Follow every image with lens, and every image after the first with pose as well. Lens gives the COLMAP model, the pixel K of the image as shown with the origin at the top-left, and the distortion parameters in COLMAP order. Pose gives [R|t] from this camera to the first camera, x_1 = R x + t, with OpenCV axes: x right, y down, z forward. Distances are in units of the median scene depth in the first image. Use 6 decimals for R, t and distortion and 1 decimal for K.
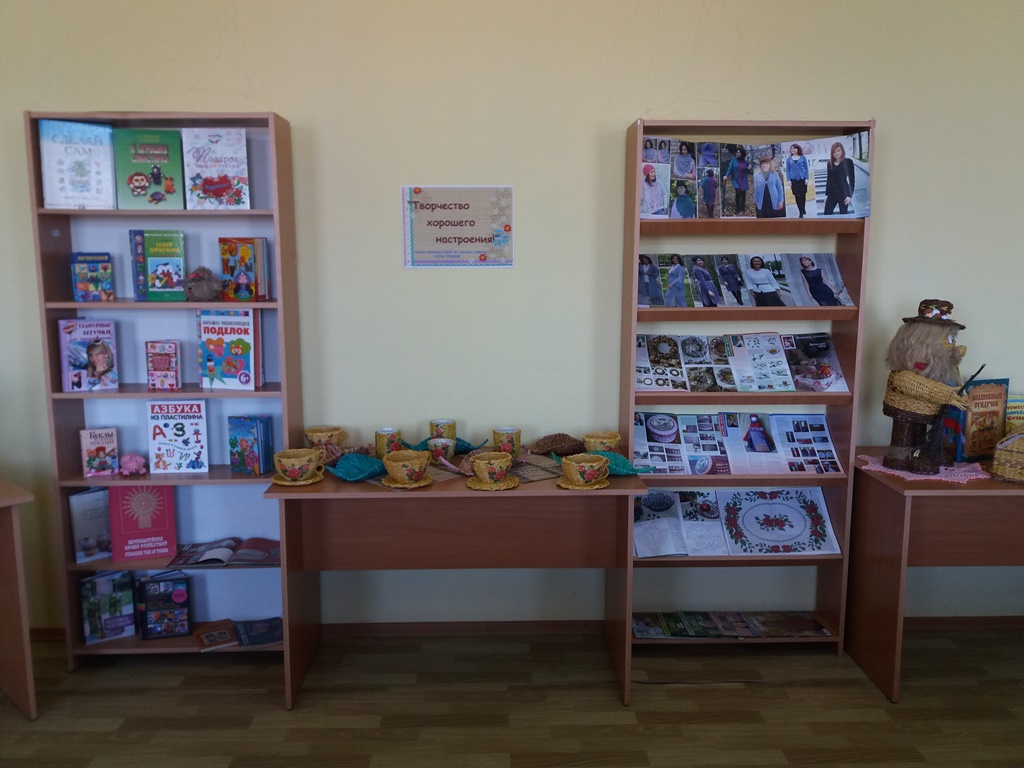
lens RADIAL K [[829.3, 0, 512.0], [0, 829.3, 384.0], [0, 0, 1]] dist [0.157686, -0.311060]
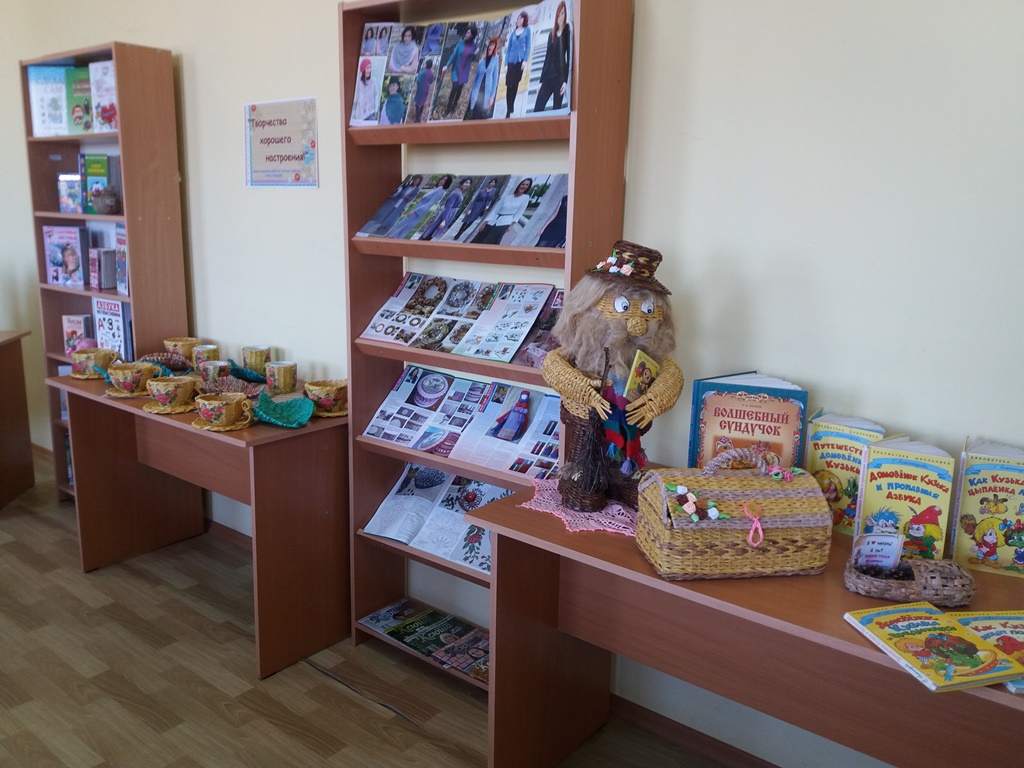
lens RADIAL K [[835.7, 0, 499.1], [0, 835.7, 379.1], [0, 0, 1]] dist [0.127182, -0.201567]
pose [[0.754895, 0.147654, -0.639008, 0.816950], [-0.118285, 0.989002, 0.088789, -0.041649], [0.645090, 0.008559, 0.764058, 0.449333]]
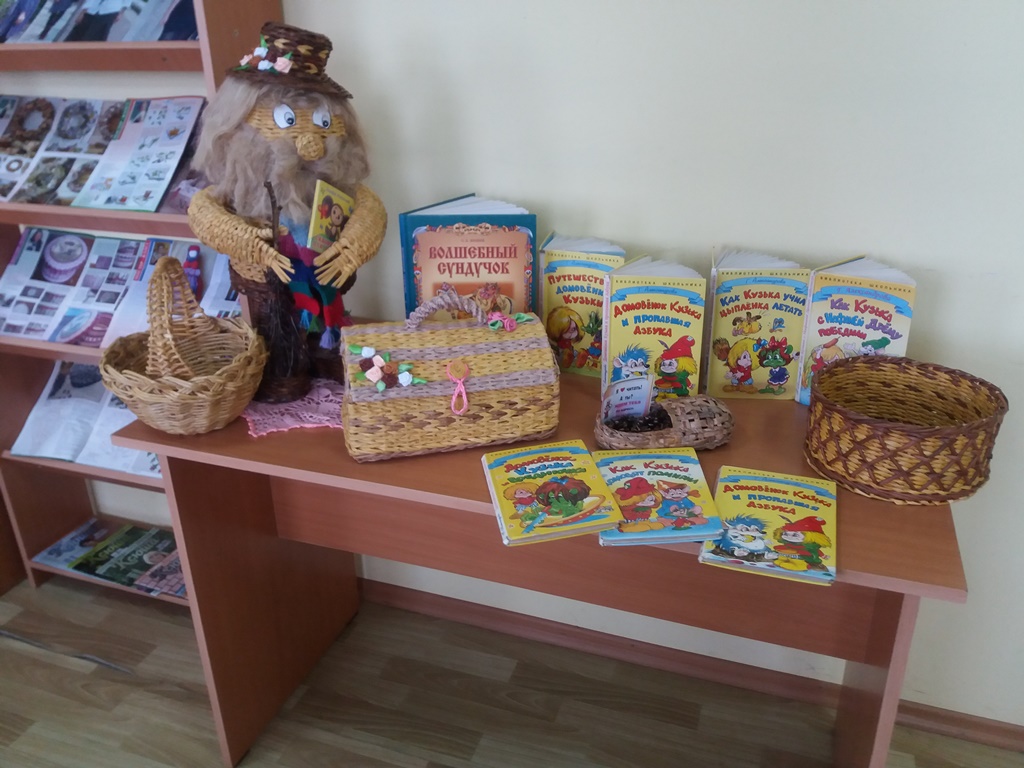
lens RADIAL K [[835.7, 0, 499.1], [0, 835.7, 379.1], [0, 0, 1]] dist [0.127182, -0.201567]
pose [[0.926130, 0.132255, -0.353258, 0.763533], [-0.035522, 0.962935, 0.267383, -0.042243], [0.375528, -0.235083, 0.896501, 0.585773]]
